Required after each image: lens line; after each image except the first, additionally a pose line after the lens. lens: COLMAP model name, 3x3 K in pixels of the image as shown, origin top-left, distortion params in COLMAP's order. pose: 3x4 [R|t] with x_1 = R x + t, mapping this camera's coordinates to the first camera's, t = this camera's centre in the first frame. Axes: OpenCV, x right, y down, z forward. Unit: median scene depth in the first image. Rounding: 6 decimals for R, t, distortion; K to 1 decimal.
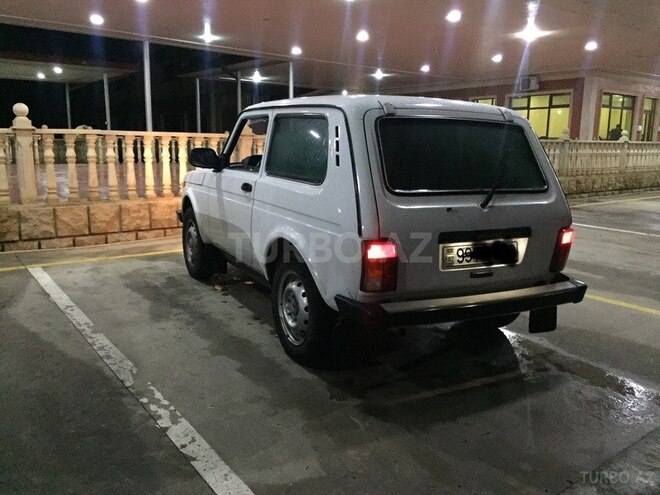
lens RADIAL K [[564.7, 0, 331.8], [0, 564.7, 245.3], [0, 0, 1]] dist [0.124030, -0.191372]
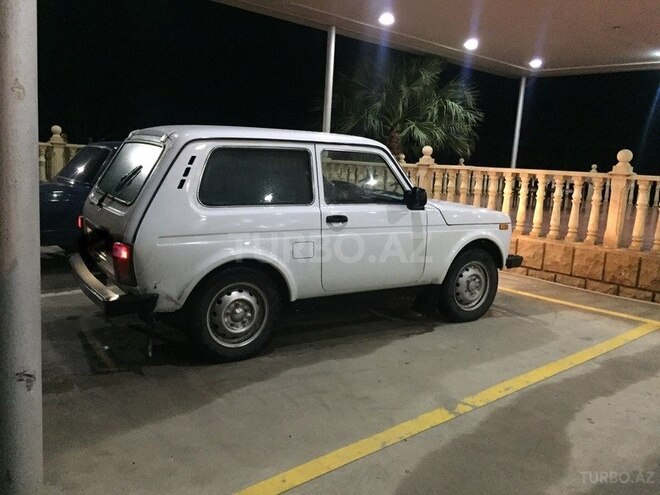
lens RADIAL K [[564.7, 0, 331.8], [0, 564.7, 245.3], [0, 0, 1]] dist [0.124030, -0.191372]
pose [[0.067814, 0.140093, -0.987813, 0.902320], [-0.231266, 0.965333, 0.121029, -0.149521], [0.970524, 0.220241, 0.097862, 0.802715]]
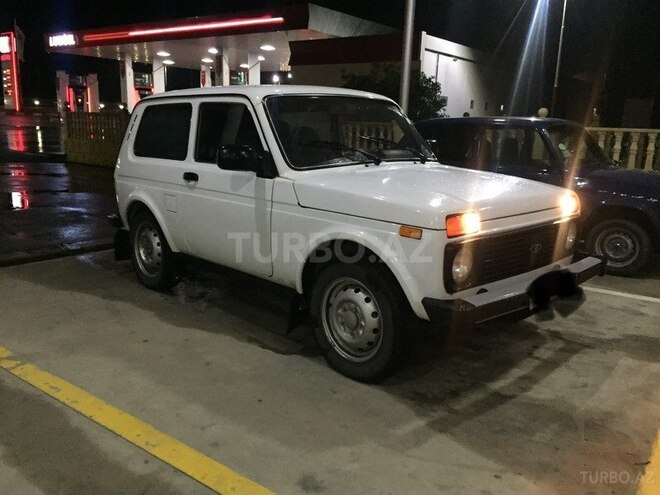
lens RADIAL K [[564.7, 0, 331.8], [0, 564.7, 245.3], [0, 0, 1]] dist [0.124030, -0.191372]
pose [[-0.966017, 0.013949, -0.258103, 0.149166], [-0.085816, 0.924596, 0.371158, -0.297969], [0.243819, 0.380694, -0.891978, 1.608613]]
